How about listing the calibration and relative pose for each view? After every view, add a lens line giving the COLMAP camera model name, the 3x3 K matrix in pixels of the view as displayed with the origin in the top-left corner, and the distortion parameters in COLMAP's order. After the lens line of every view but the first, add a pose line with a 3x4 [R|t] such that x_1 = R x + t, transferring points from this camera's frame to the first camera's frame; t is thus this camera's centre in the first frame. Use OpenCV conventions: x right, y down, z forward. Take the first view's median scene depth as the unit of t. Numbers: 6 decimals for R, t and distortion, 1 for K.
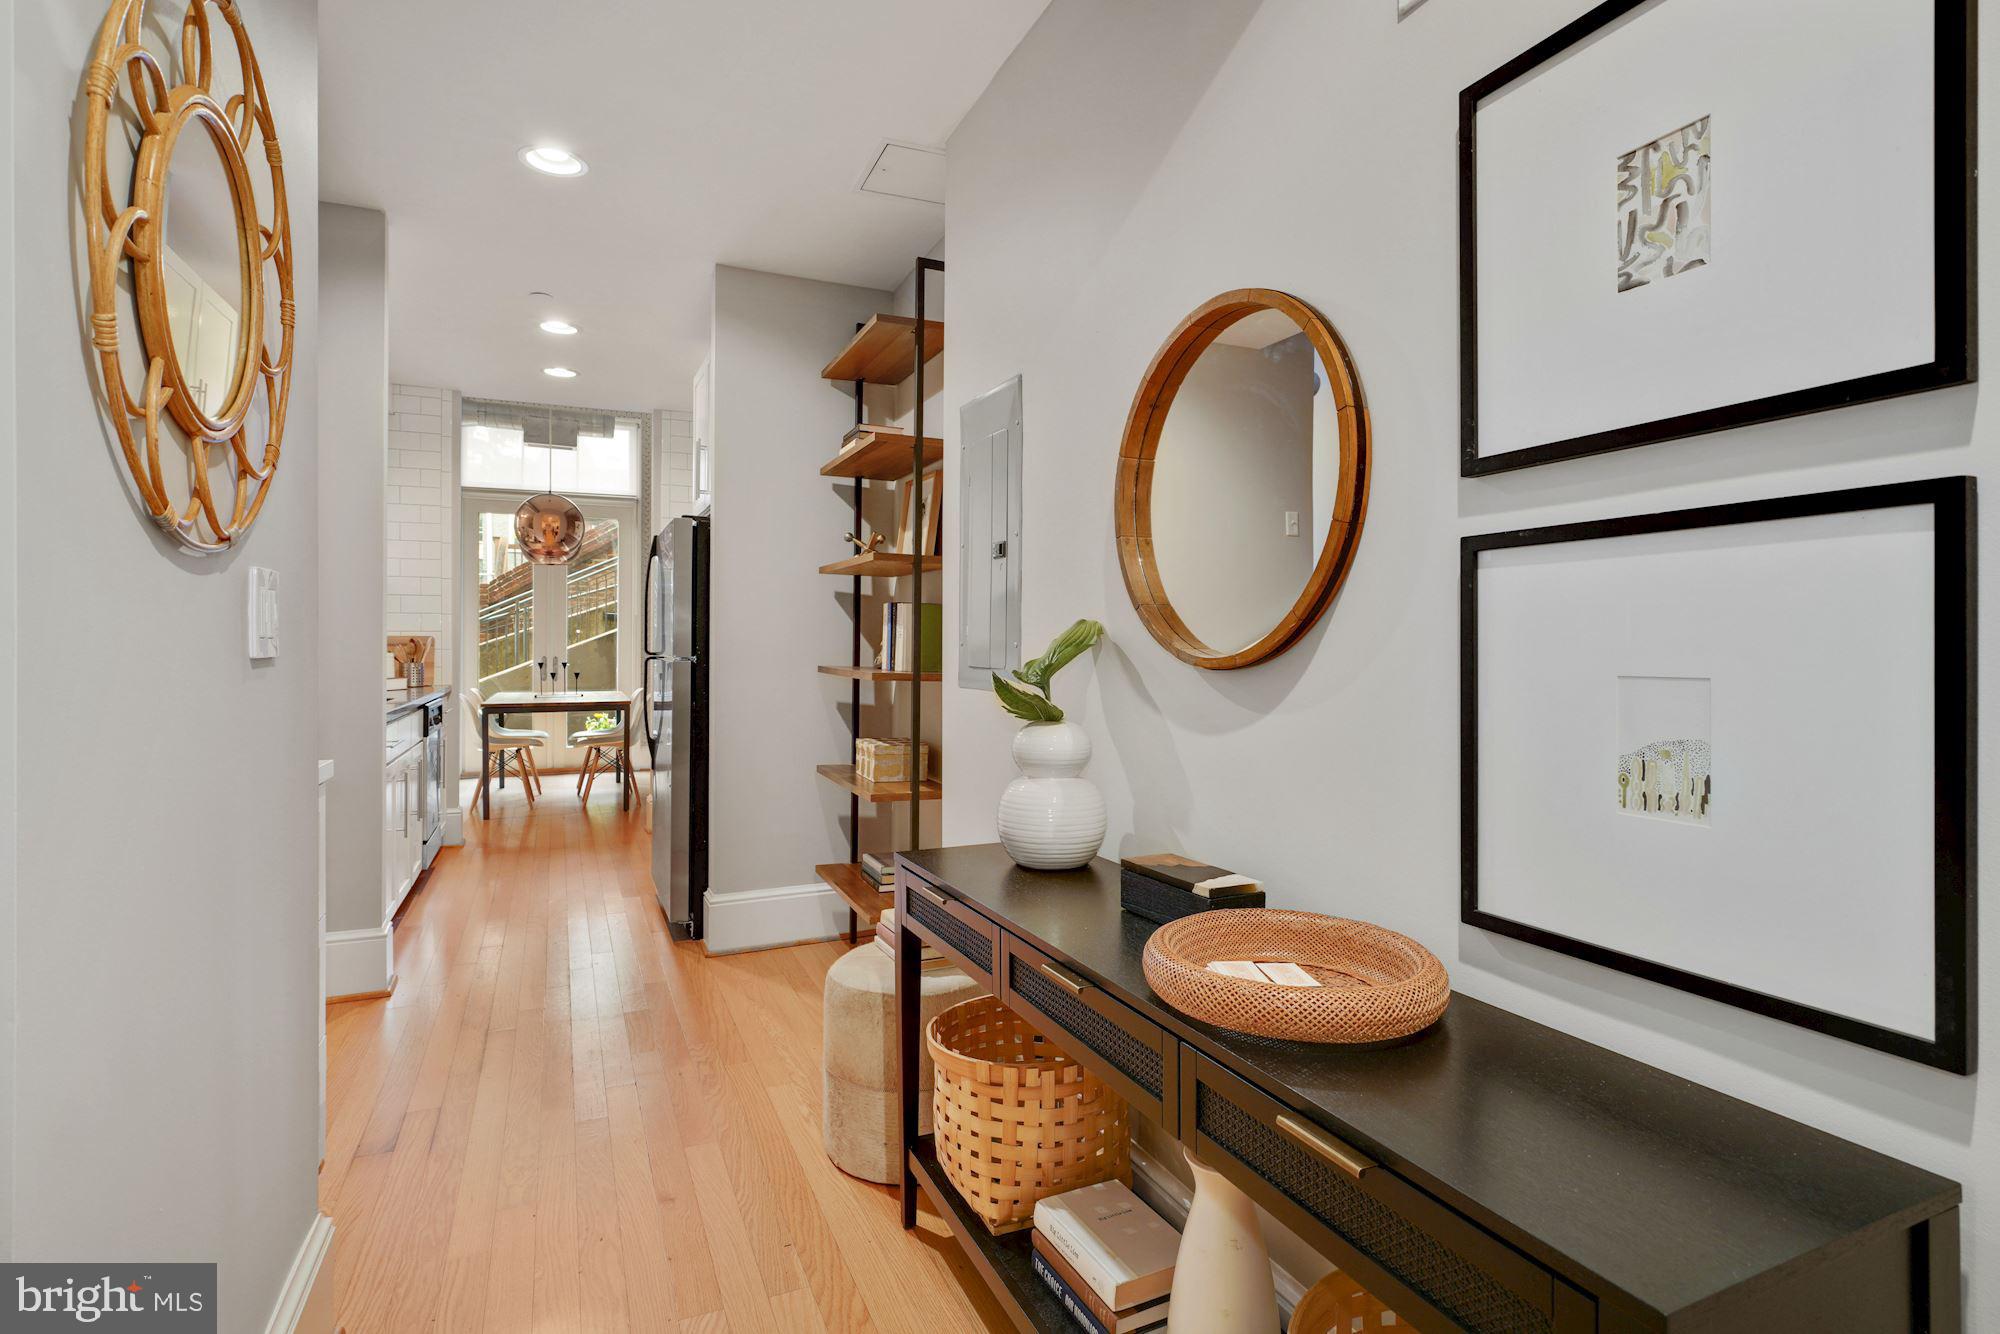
lens RADIAL K [[944.8, 0, 966.4], [0, 944.8, 635.9], [0, 0, 1]] dist [0.007298, -0.000919]
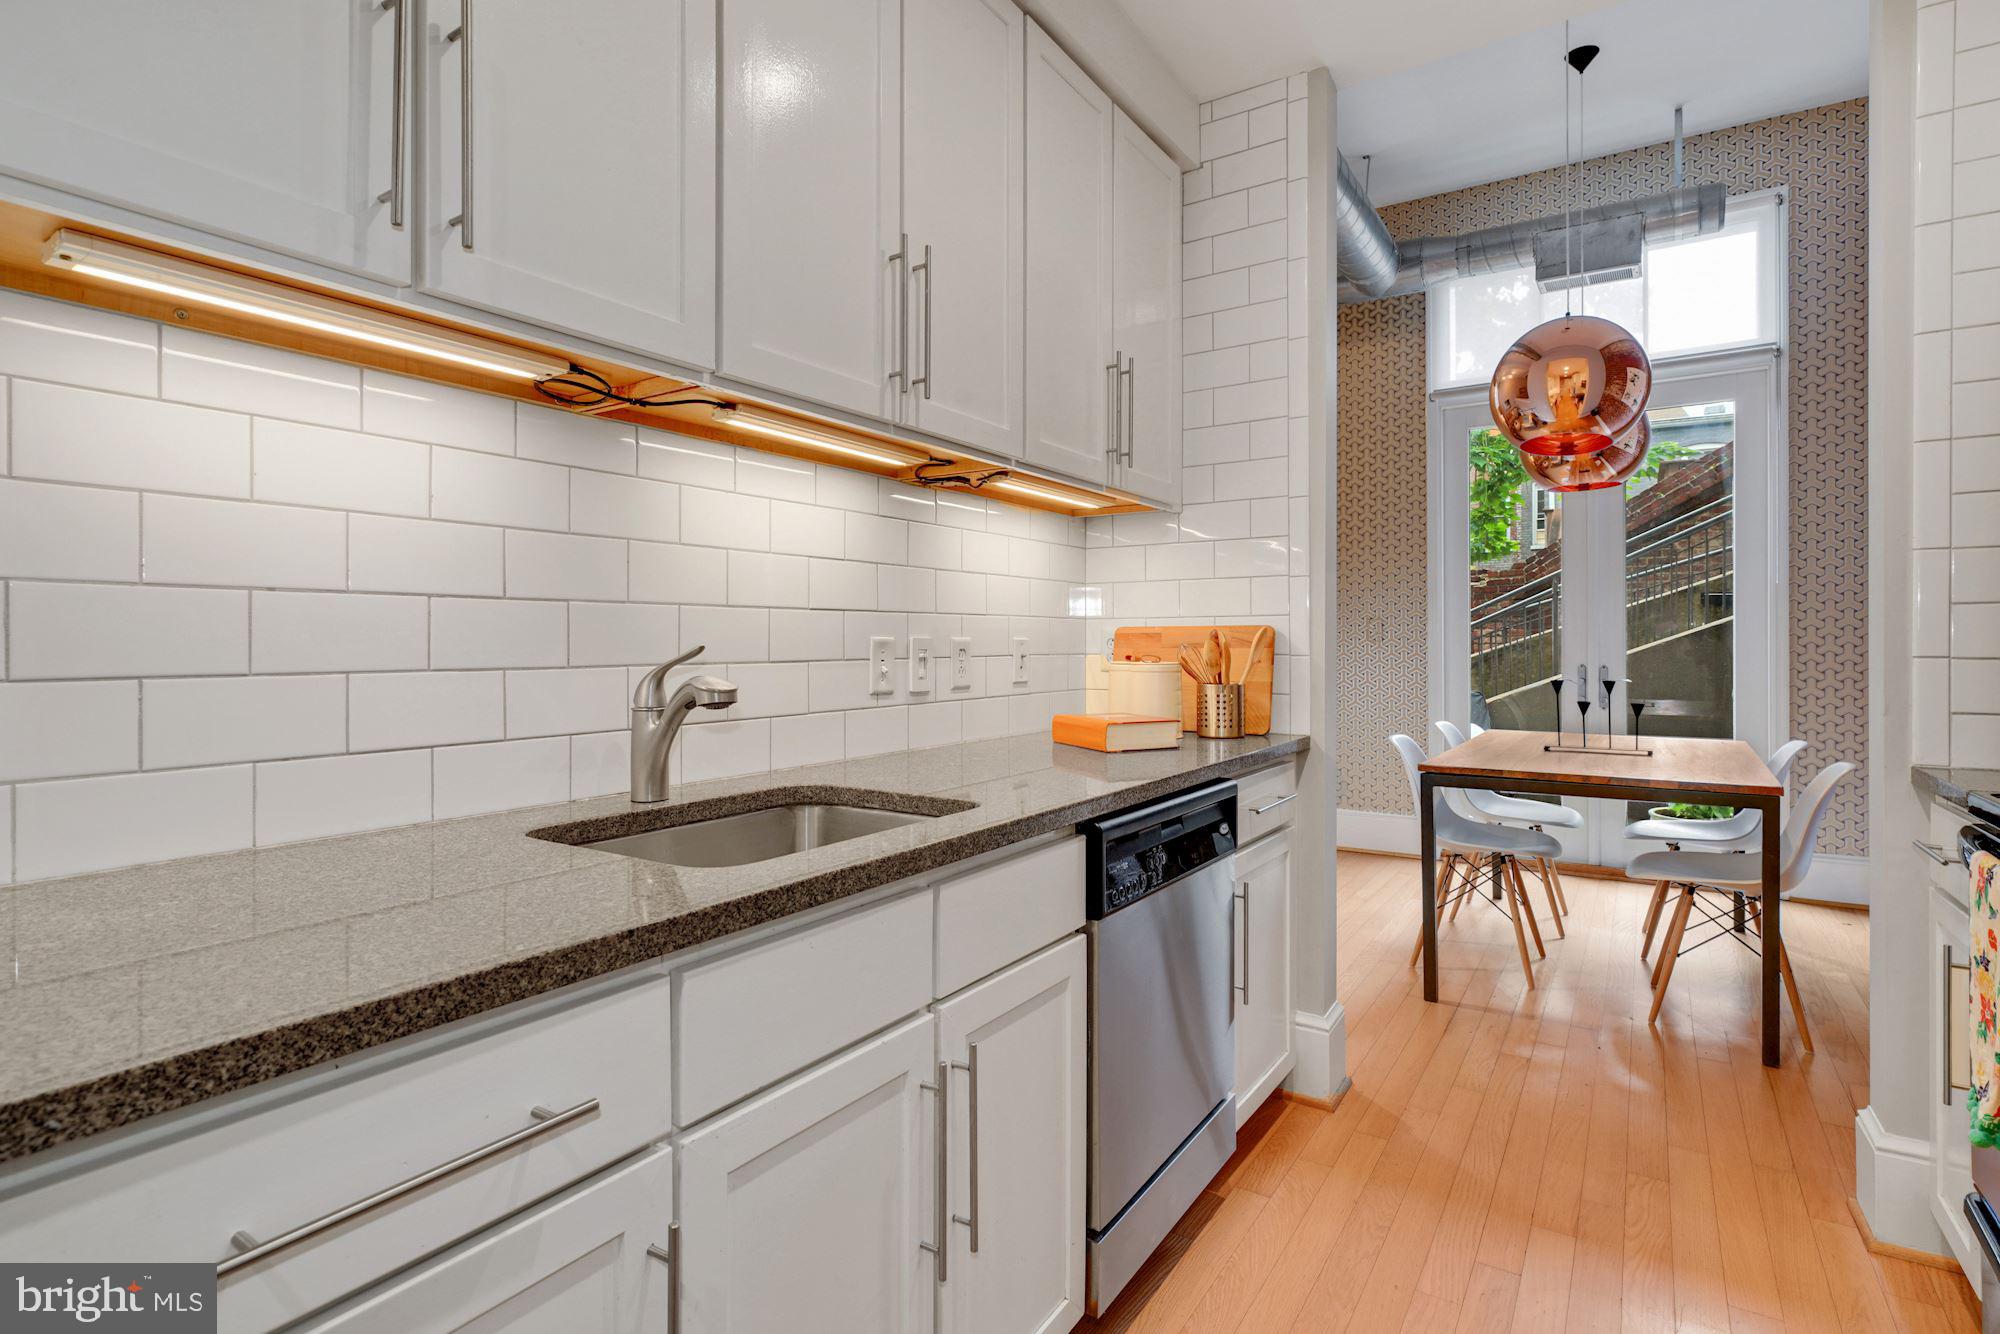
lens RADIAL K [[944.8, 0, 1021.0], [0, 944.8, 636.0], [0, 0, 1]] dist [0.007298, -0.000919]
pose [[0.548891, -0.006664, -0.835867, -0.186243], [0.006617, 0.999972, -0.003627, 0.004825], [0.835867, -0.003540, 0.548920, 0.484757]]
